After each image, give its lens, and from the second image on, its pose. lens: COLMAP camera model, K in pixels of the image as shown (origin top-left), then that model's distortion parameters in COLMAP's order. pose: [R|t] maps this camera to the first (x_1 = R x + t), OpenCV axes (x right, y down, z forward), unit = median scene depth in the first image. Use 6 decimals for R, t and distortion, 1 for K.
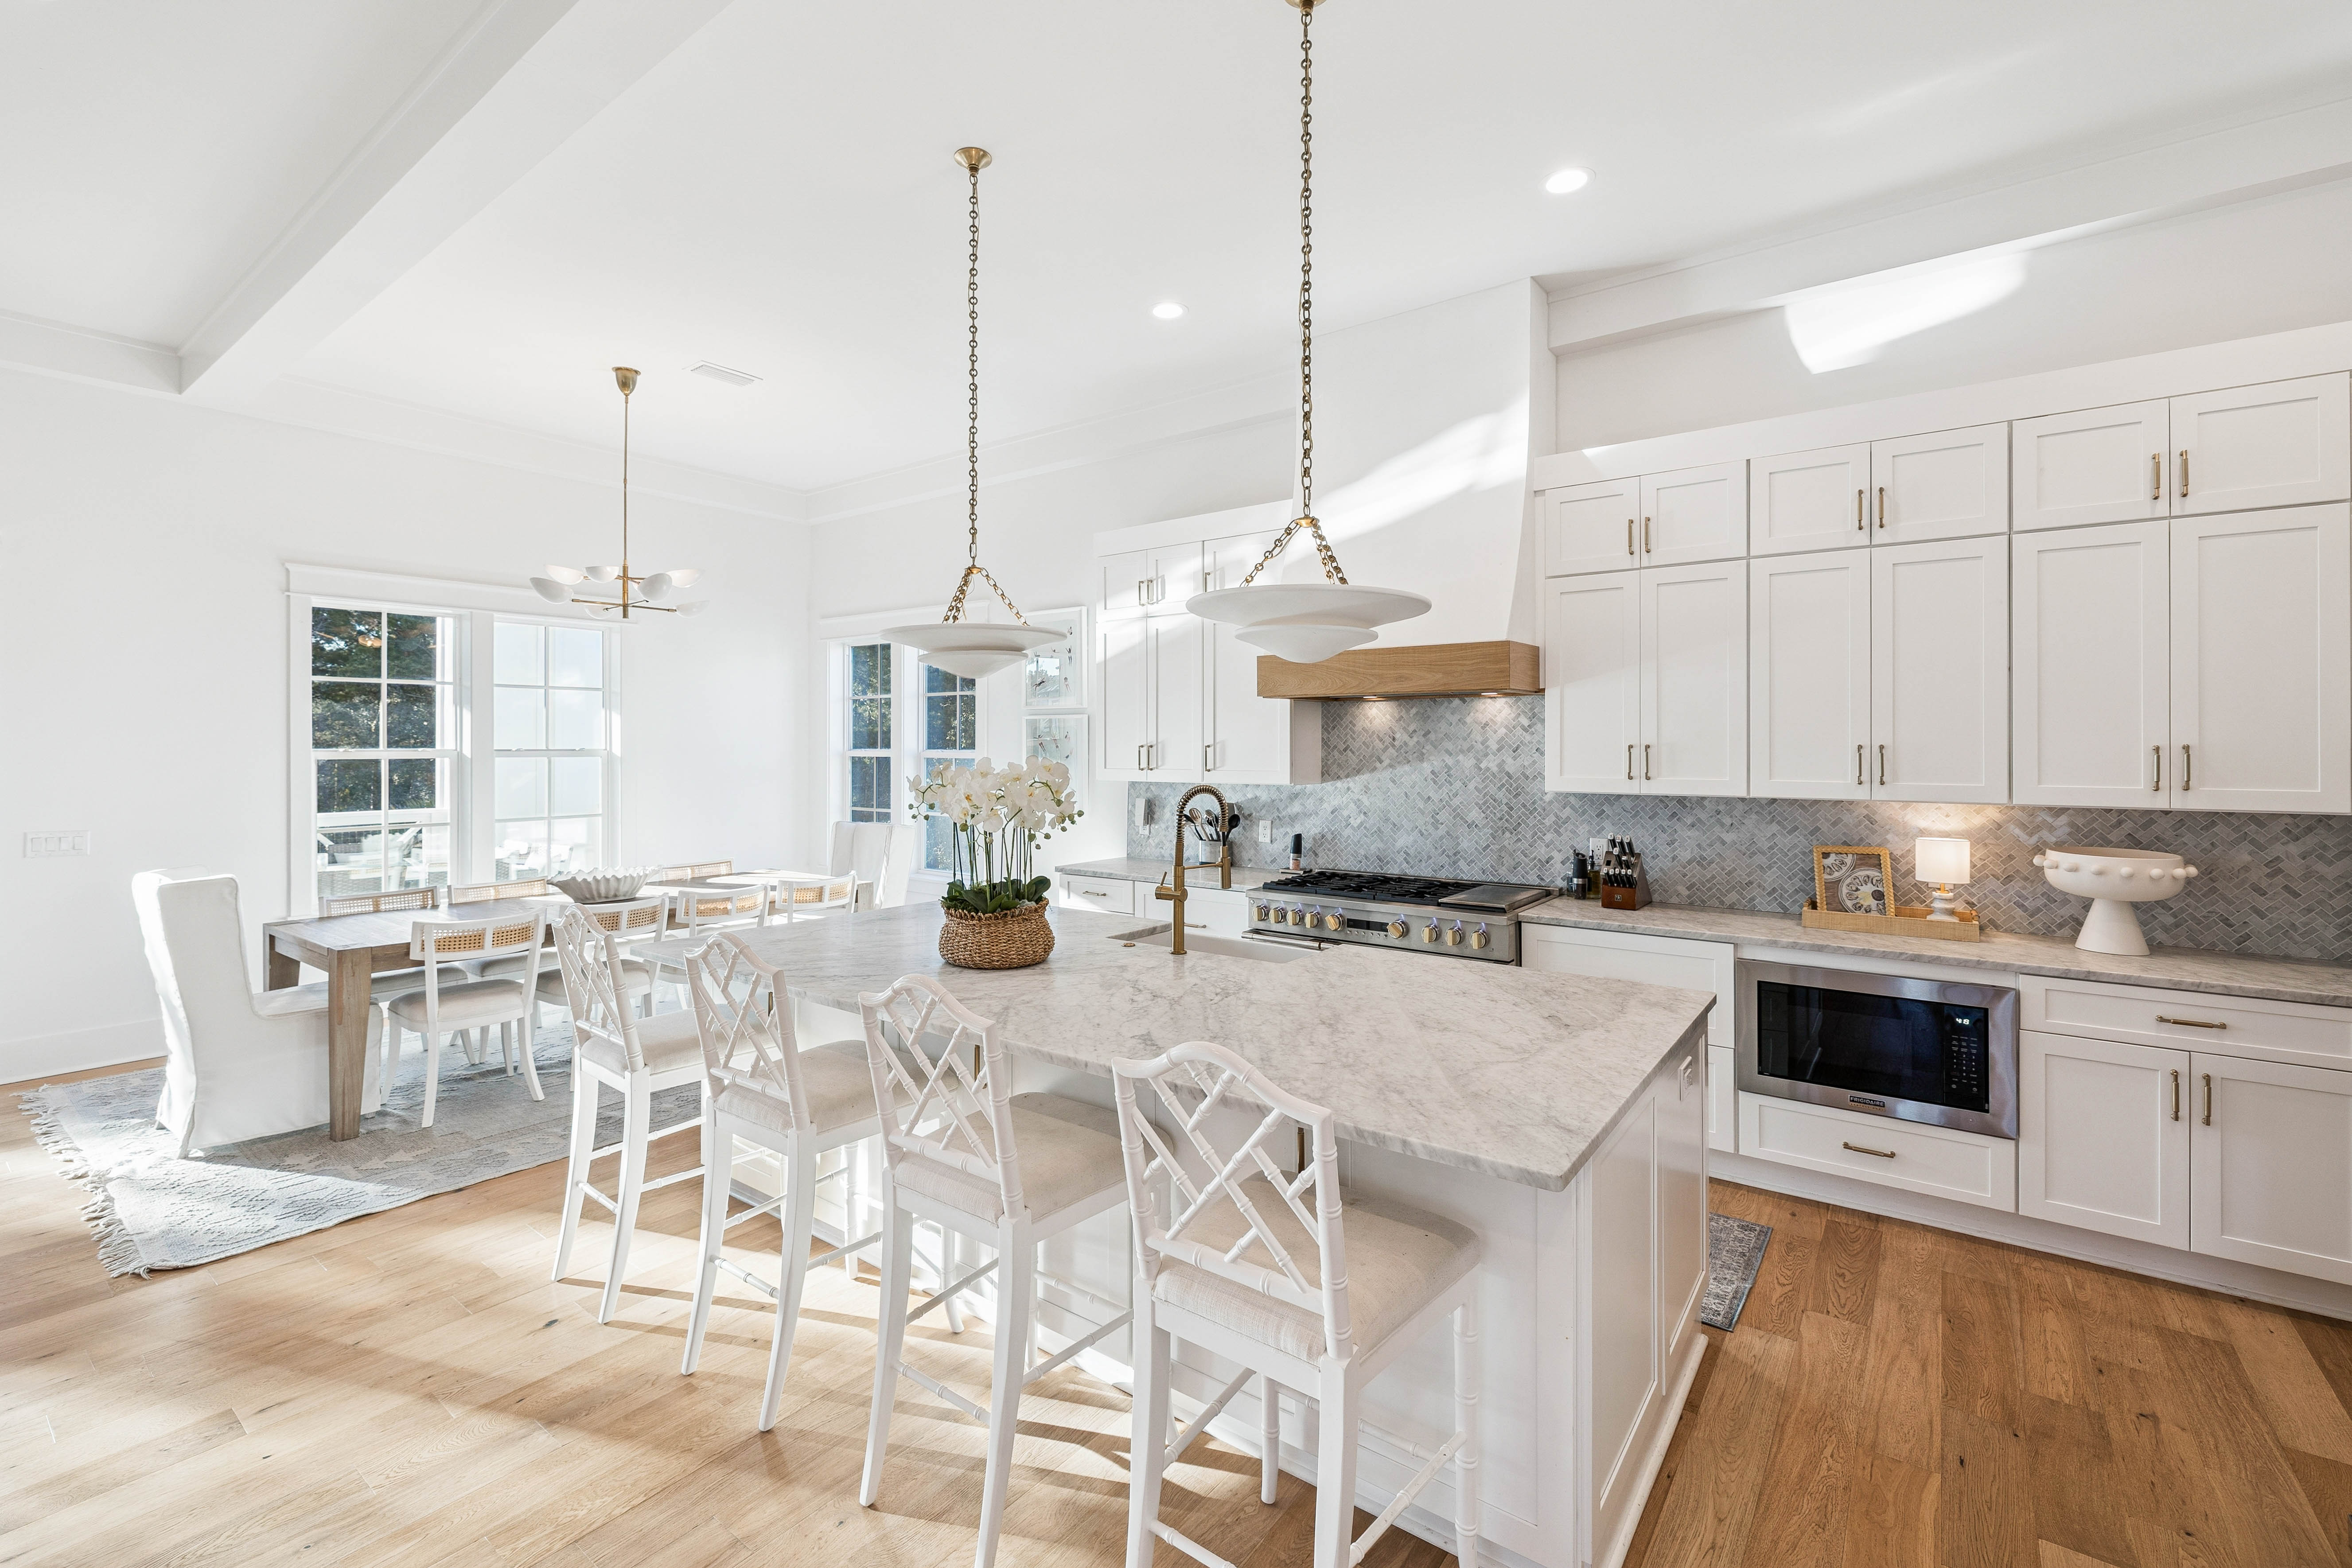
lens RADIAL K [[1022.6, 0, 1144.4], [0, 1022.6, 745.1], [0, 0, 1]] dist [0.000772, 0.000221]
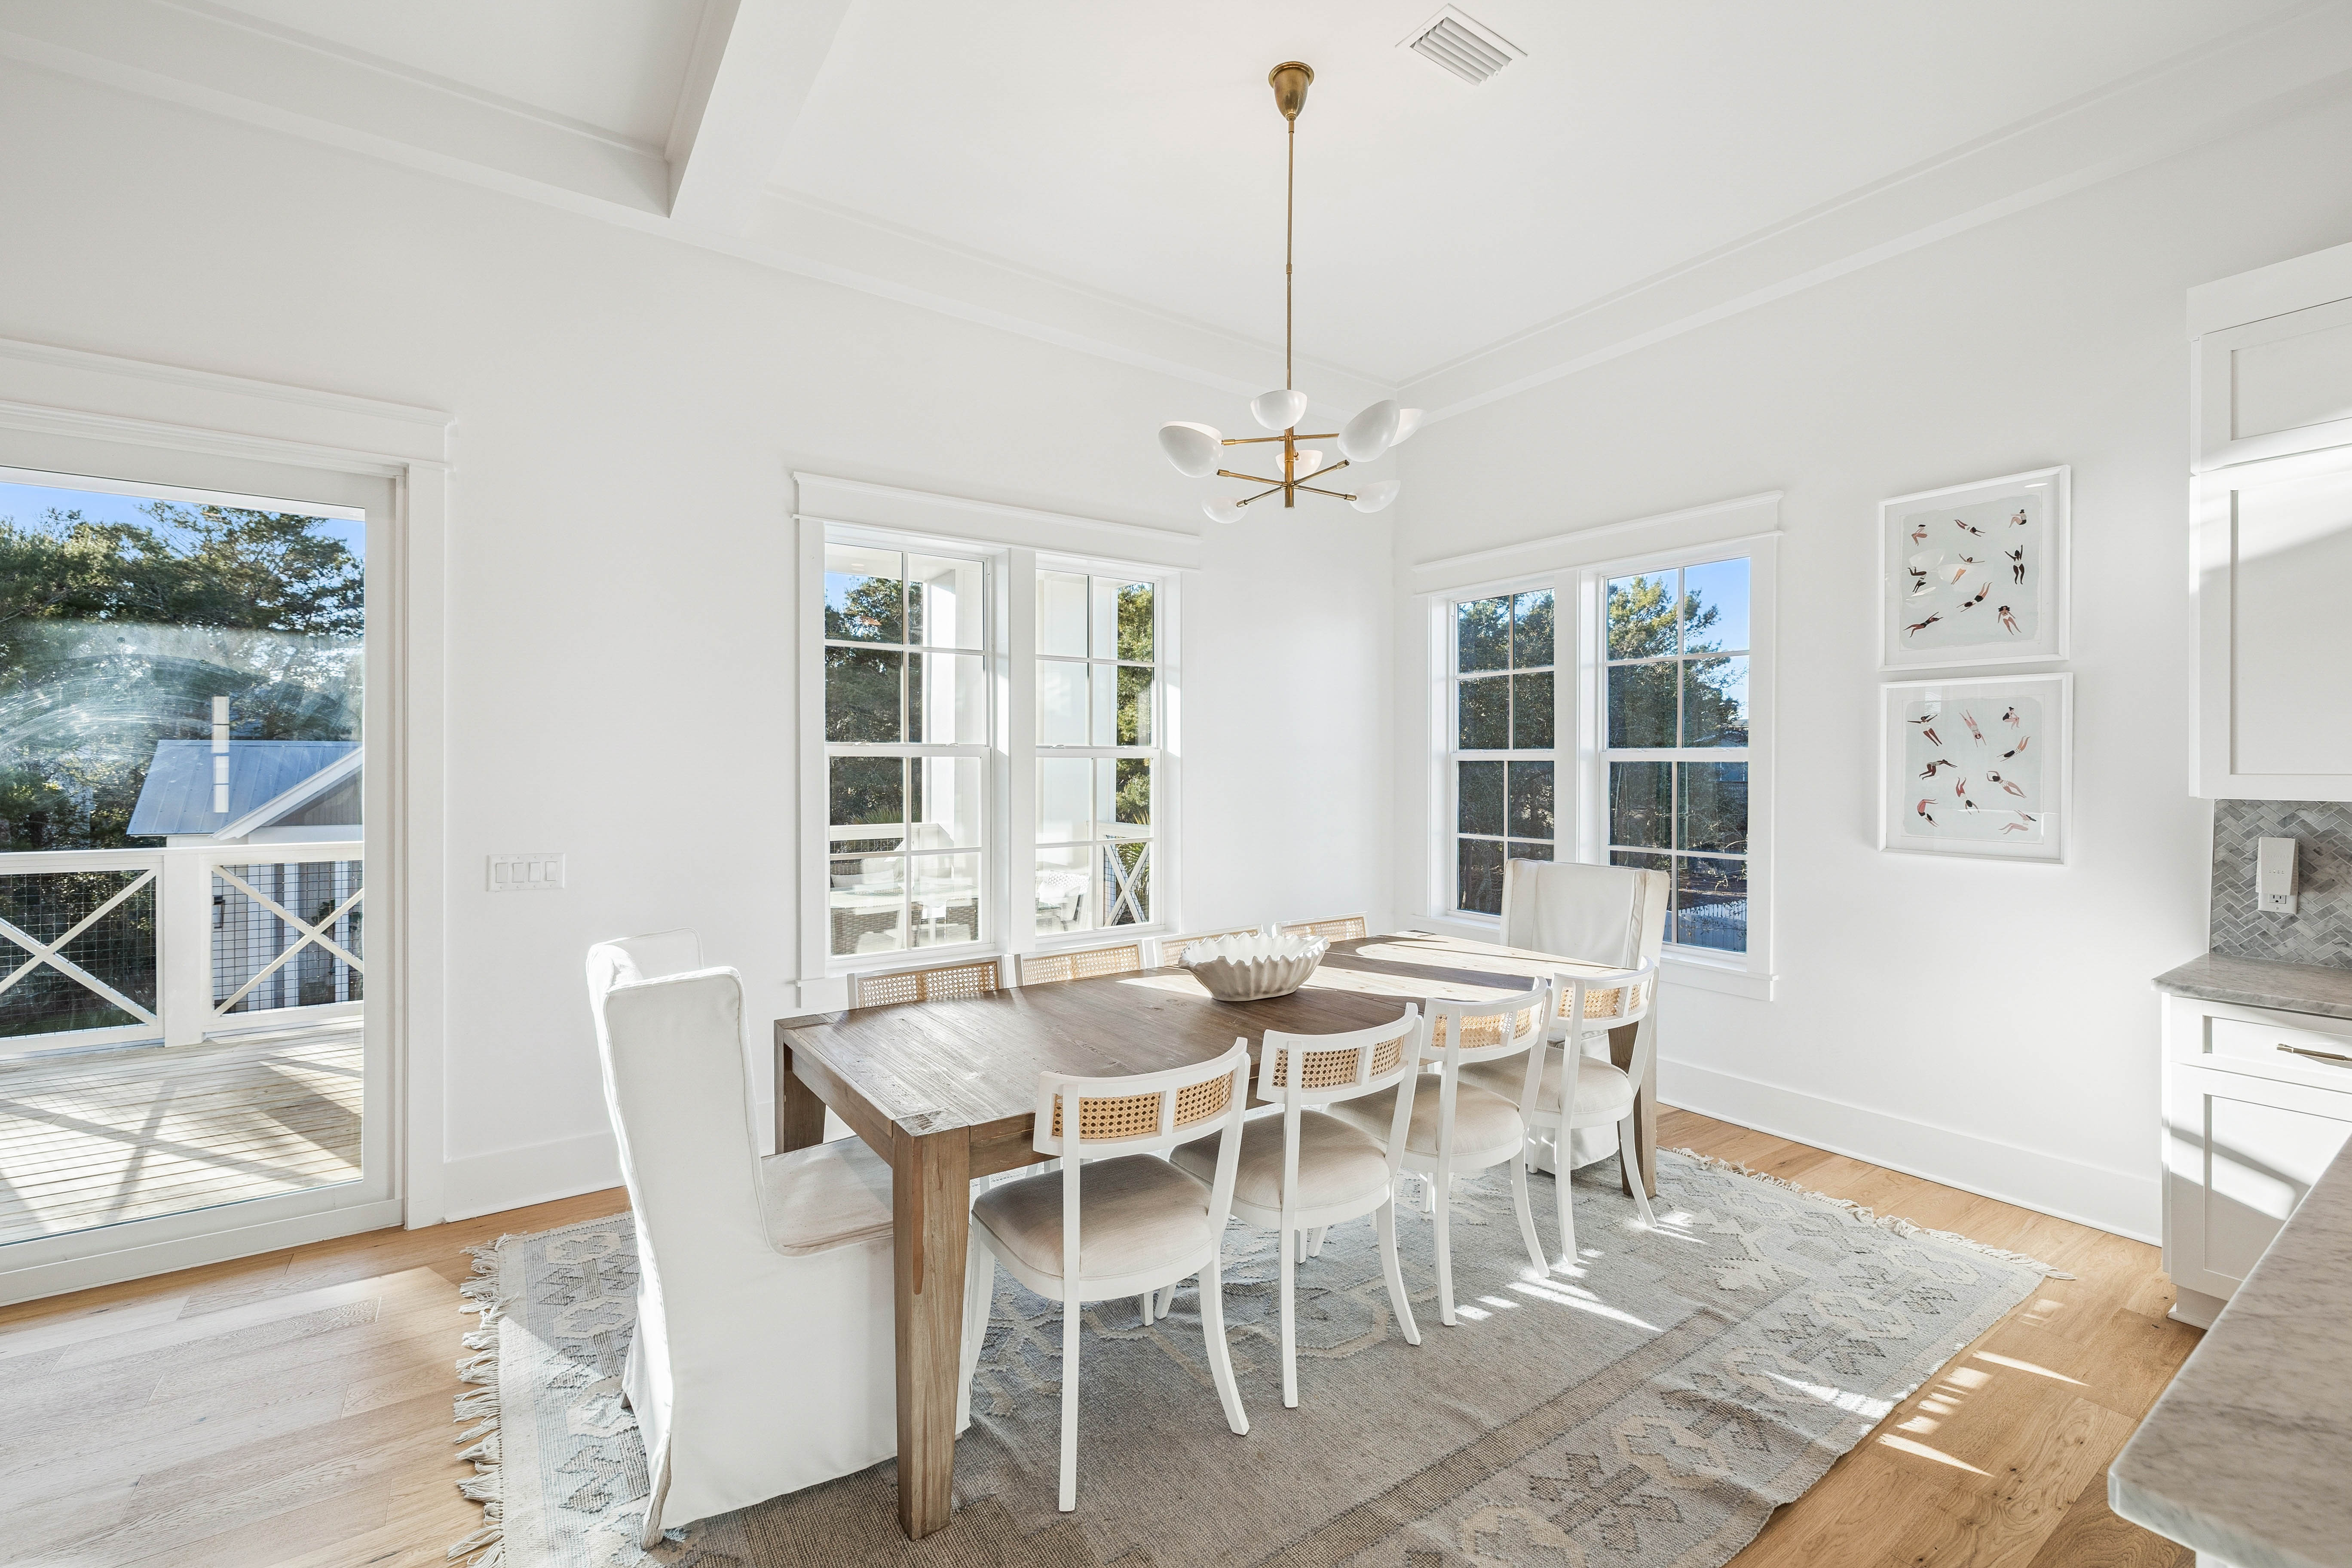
lens RADIAL K [[989.0, 0, 1177.2], [0, 989.0, 771.6], [0, 0, 1]] dist [0.000667, 0.000116]
pose [[0.953984, 0.003349, -0.299840, -0.431001], [-0.001678, 0.999982, 0.005829, 0.022907], [0.299854, -0.005058, 0.953972, 0.483034]]
